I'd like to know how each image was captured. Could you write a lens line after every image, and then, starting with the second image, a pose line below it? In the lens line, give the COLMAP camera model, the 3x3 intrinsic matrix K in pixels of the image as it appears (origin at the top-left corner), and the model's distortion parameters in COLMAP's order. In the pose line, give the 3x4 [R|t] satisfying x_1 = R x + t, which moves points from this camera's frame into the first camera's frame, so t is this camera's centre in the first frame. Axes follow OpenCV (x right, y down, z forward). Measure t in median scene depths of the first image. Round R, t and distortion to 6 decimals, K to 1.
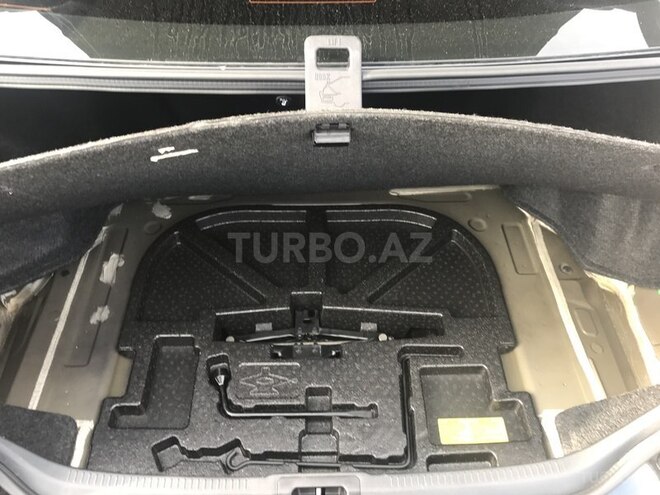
lens RADIAL K [[553.6, 0, 328.2], [0, 553.6, 247.2], [0, 0, 1]] dist [0.049839, -0.048962]
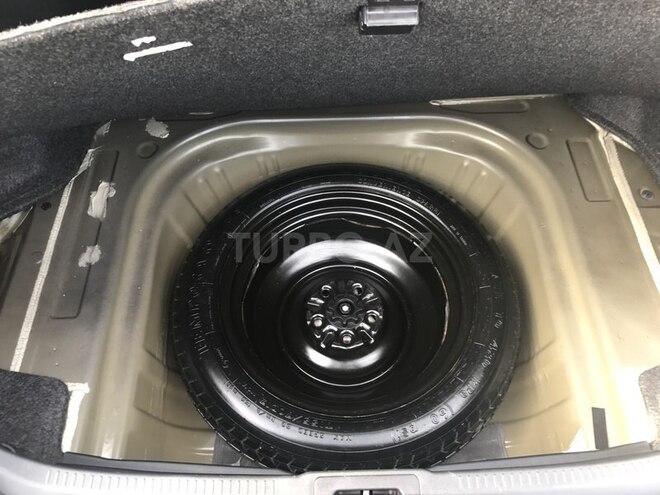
lens RADIAL K [[553.6, 0, 327.3], [0, 553.6, 242.1], [0, 0, 1]] dist [0.049839, -0.048962]
pose [[0.999804, -0.009755, -0.017235, -0.035571], [0.012128, 0.989581, 0.143466, -0.016905], [0.015656, -0.143646, 0.989505, 0.177384]]
